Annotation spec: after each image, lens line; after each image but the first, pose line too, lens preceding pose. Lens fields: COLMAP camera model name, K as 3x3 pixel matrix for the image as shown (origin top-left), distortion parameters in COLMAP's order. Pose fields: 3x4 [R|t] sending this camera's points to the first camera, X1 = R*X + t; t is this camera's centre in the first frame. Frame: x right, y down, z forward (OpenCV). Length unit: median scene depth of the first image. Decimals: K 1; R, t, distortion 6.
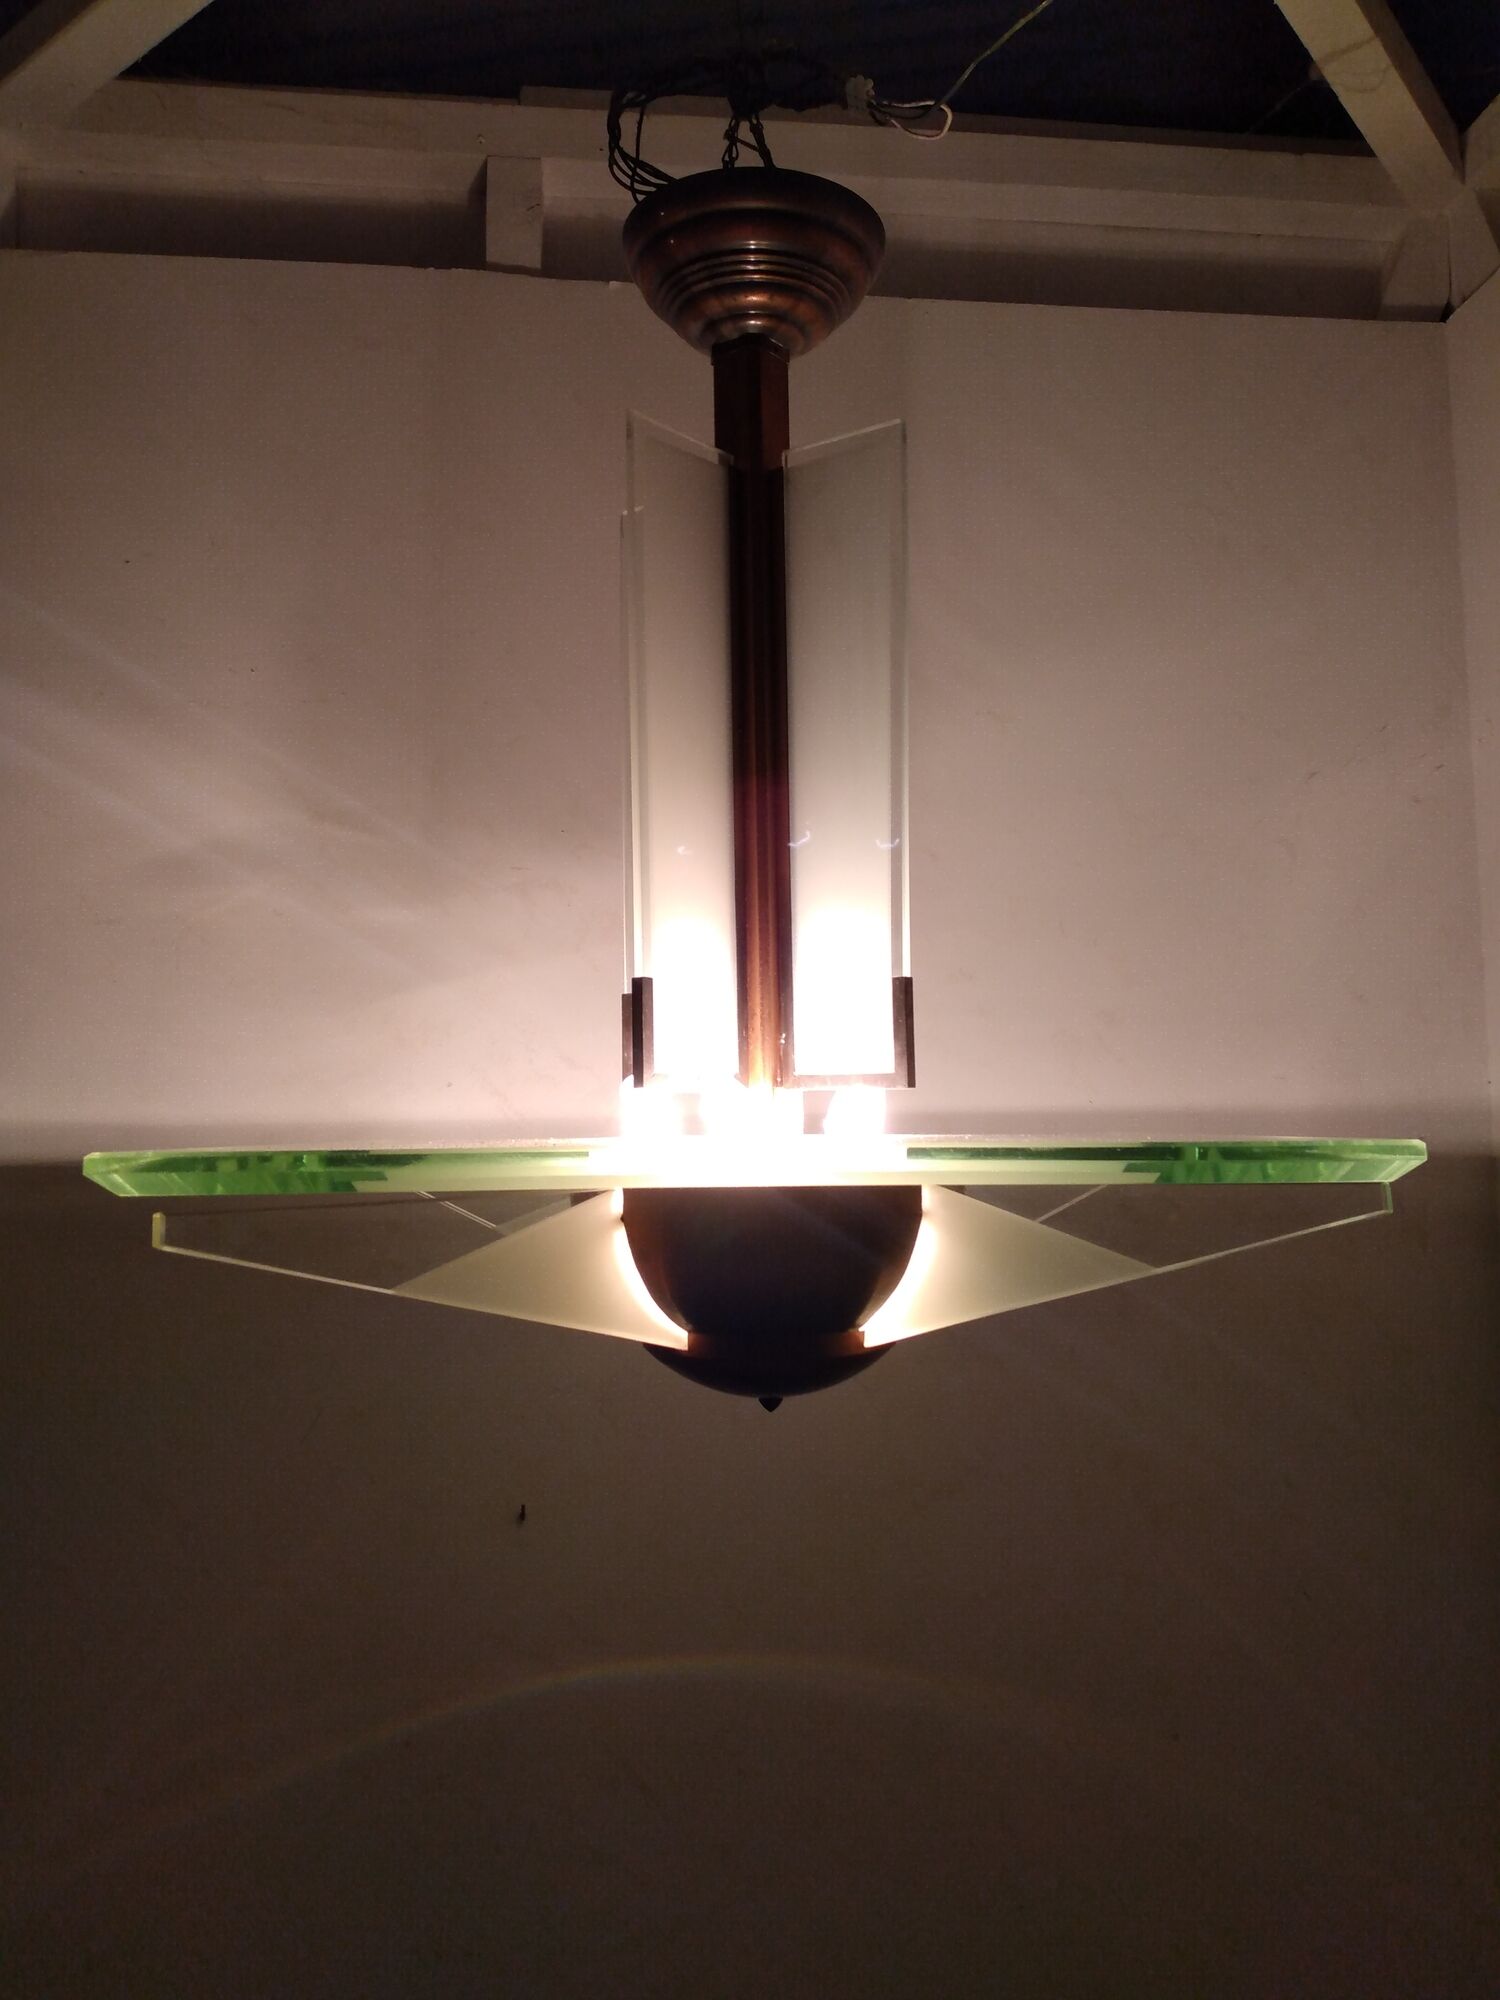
lens RADIAL K [[1589.8, 0, 758.3], [0, 1589.8, 1004.3], [0, 0, 1]] dist [-0.017080, -0.013463]
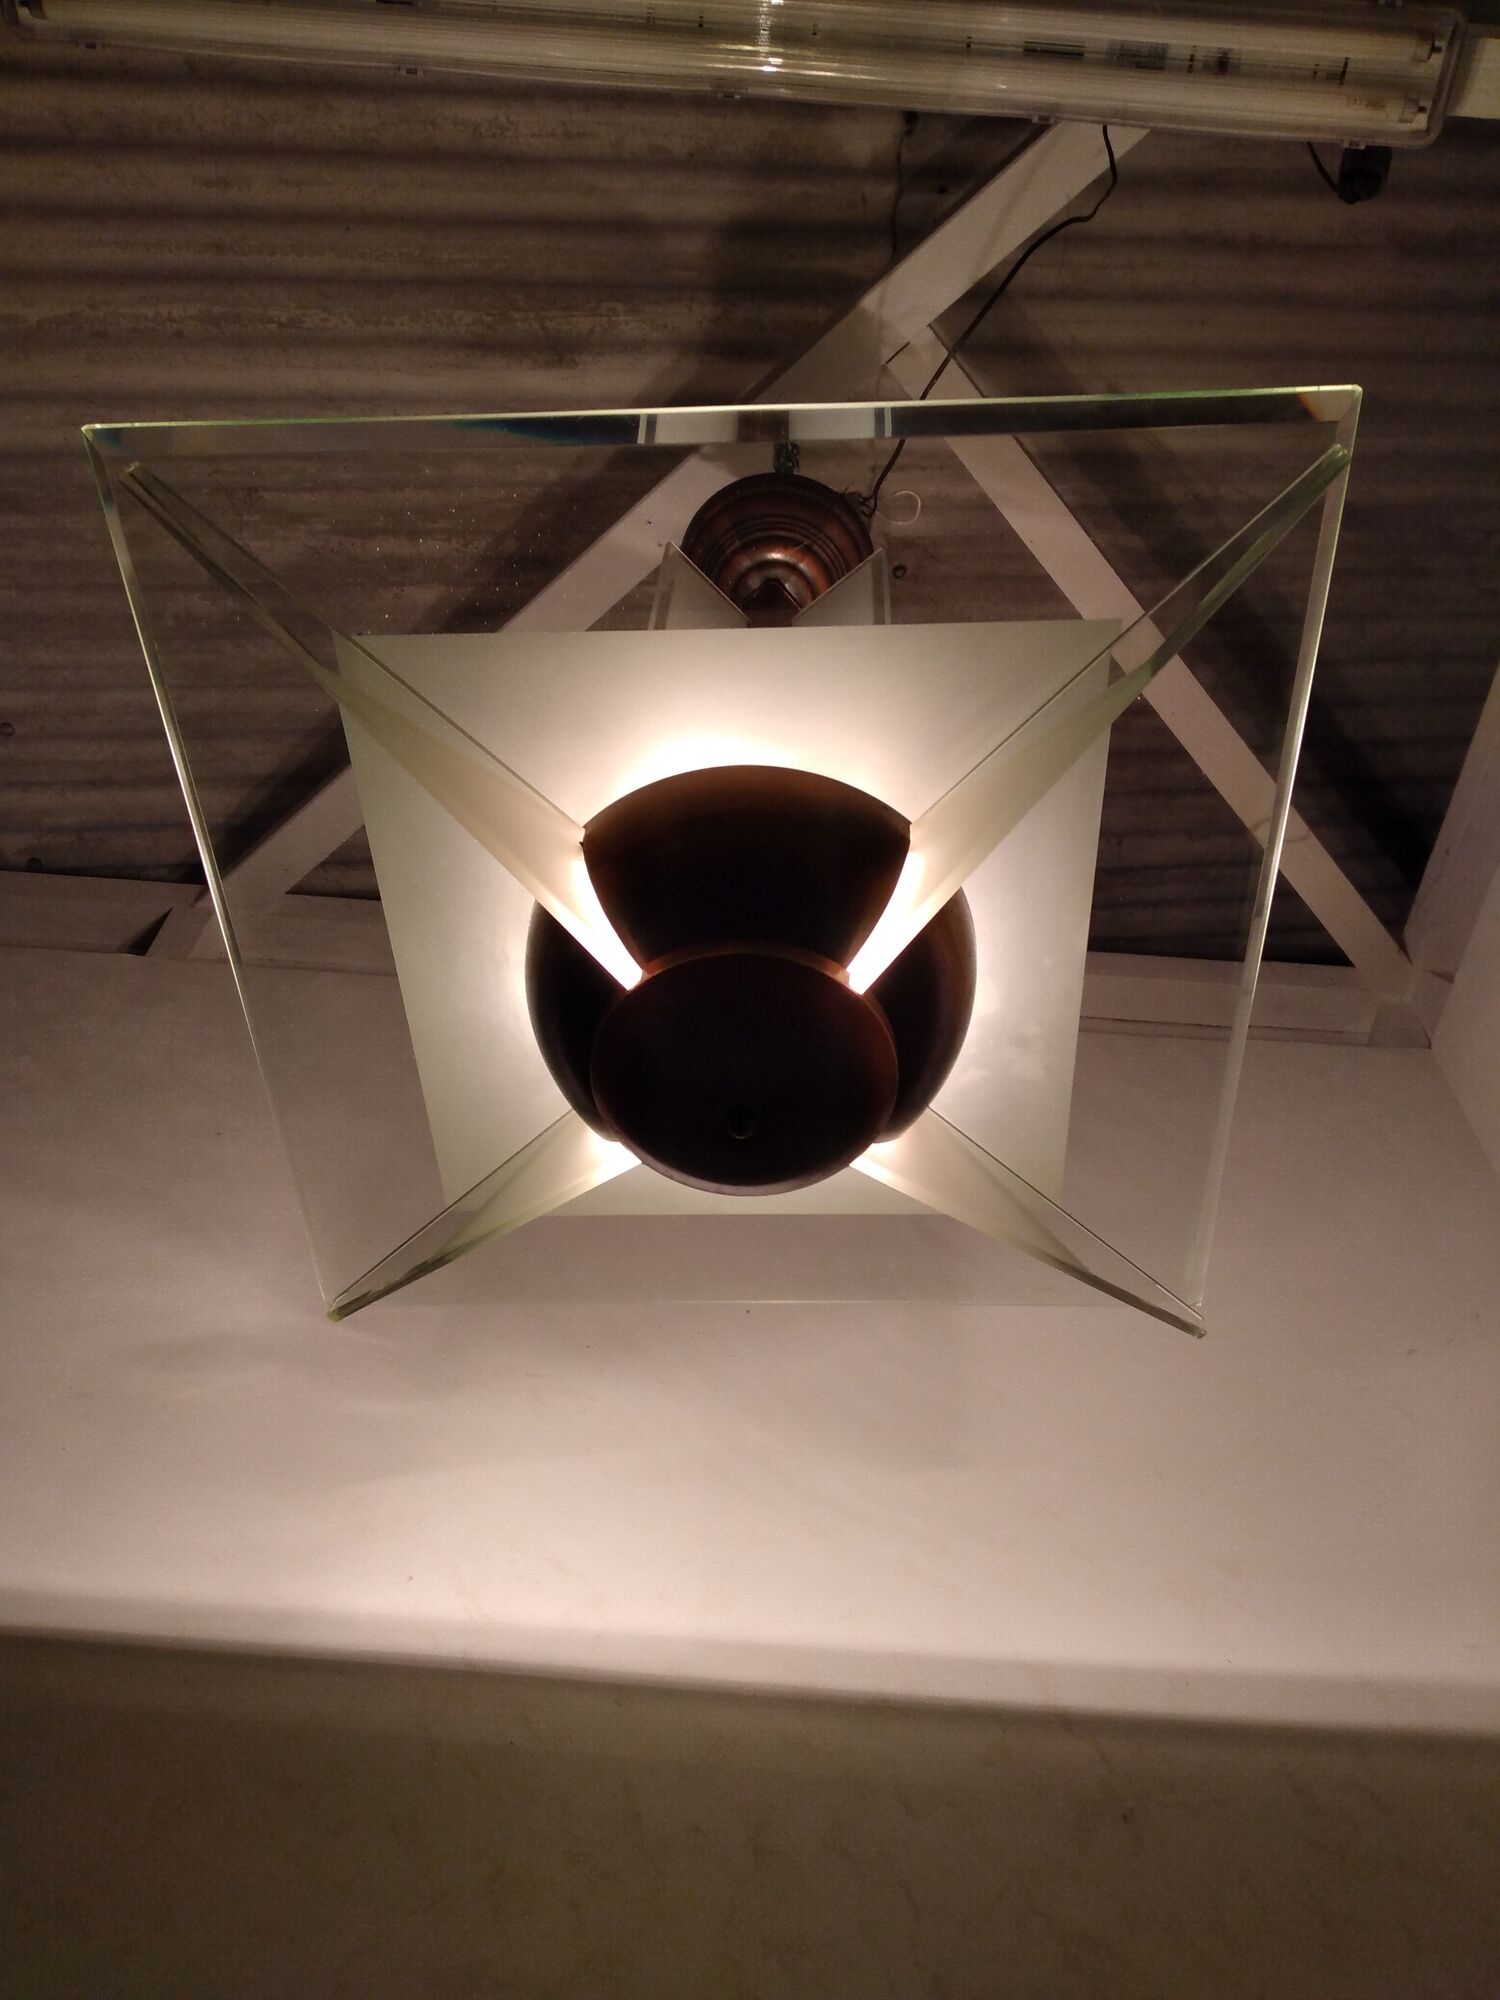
lens RADIAL K [[1575.8, 0, 738.8], [0, 1575.8, 1002.6], [0, 0, 1]] dist [0.001580, -0.017074]
pose [[0.997164, -0.007490, -0.074881, 0.060485], [-0.051988, 0.650863, -0.757413, 0.744288], [0.054410, 0.759158, 0.648628, 0.406336]]
